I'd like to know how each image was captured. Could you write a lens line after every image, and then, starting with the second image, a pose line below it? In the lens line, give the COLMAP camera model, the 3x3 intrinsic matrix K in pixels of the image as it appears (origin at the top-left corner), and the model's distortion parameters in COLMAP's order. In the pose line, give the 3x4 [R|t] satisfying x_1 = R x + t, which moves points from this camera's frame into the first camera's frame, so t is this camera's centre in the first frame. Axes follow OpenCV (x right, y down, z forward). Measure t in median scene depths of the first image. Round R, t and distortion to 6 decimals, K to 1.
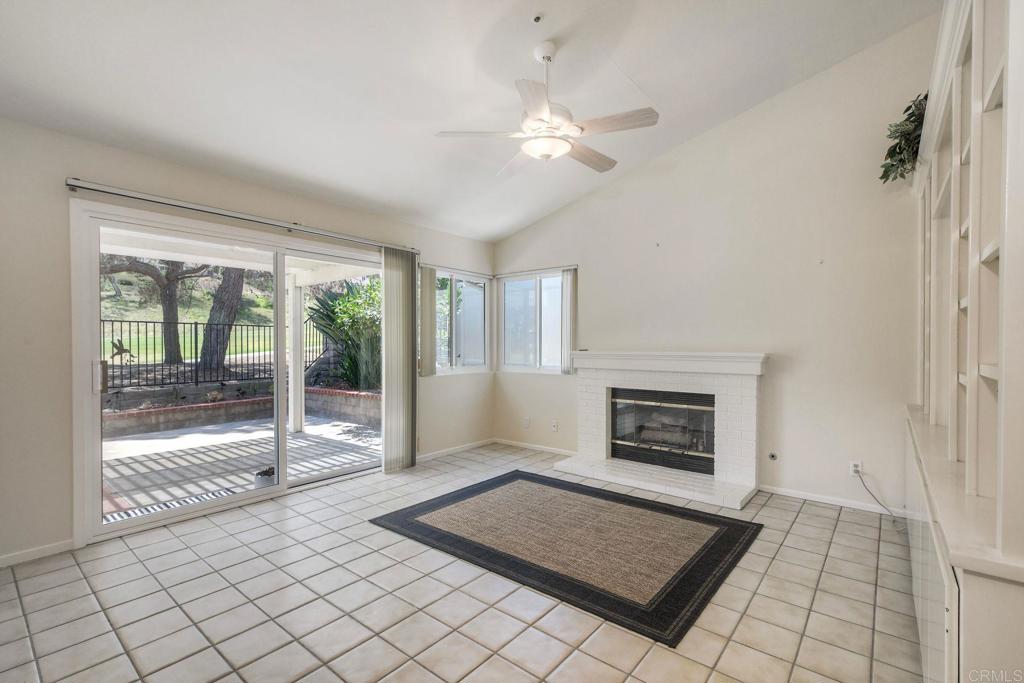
lens RADIAL K [[457.9, 0, 513.4], [0, 457.9, 343.2], [0, 0, 1]] dist [0.002954, 0.001115]
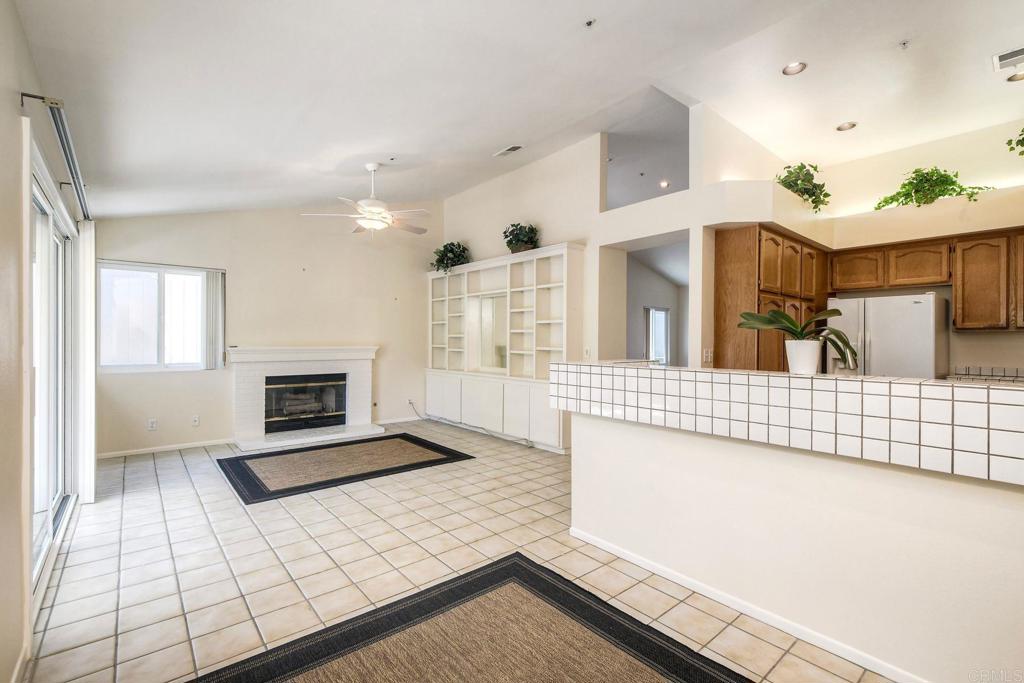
lens RADIAL K [[454.7, 0, 514.8], [0, 454.7, 342.0], [0, 0, 1]] dist [-0.002304, -0.001175]
pose [[0.178619, -0.003514, 0.983912, -1.073995], [-0.005106, 0.999977, 0.004499, -0.006270], [-0.983905, -0.005827, 0.178597, 0.153934]]
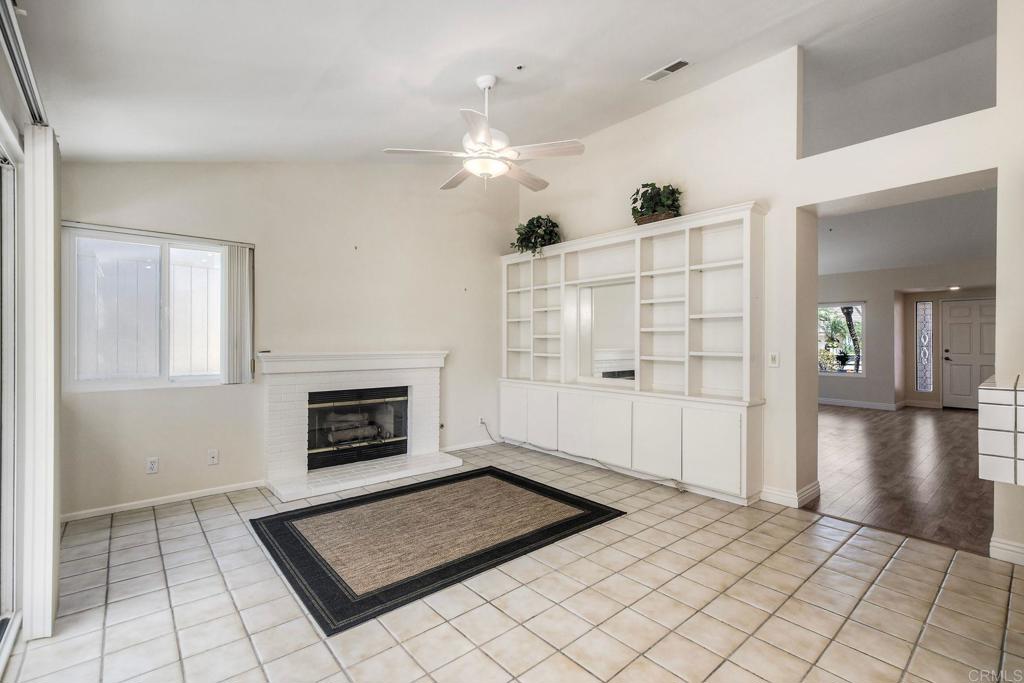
lens RADIAL K [[457.9, 0, 513.4], [0, 457.9, 343.2], [0, 0, 1]] dist [0.002954, 0.001115]
pose [[0.172845, -0.001455, 0.984948, -0.743015], [-0.003514, 0.999992, 0.002094, -0.003863], [-0.984943, -0.003823, 0.172839, 0.556510]]
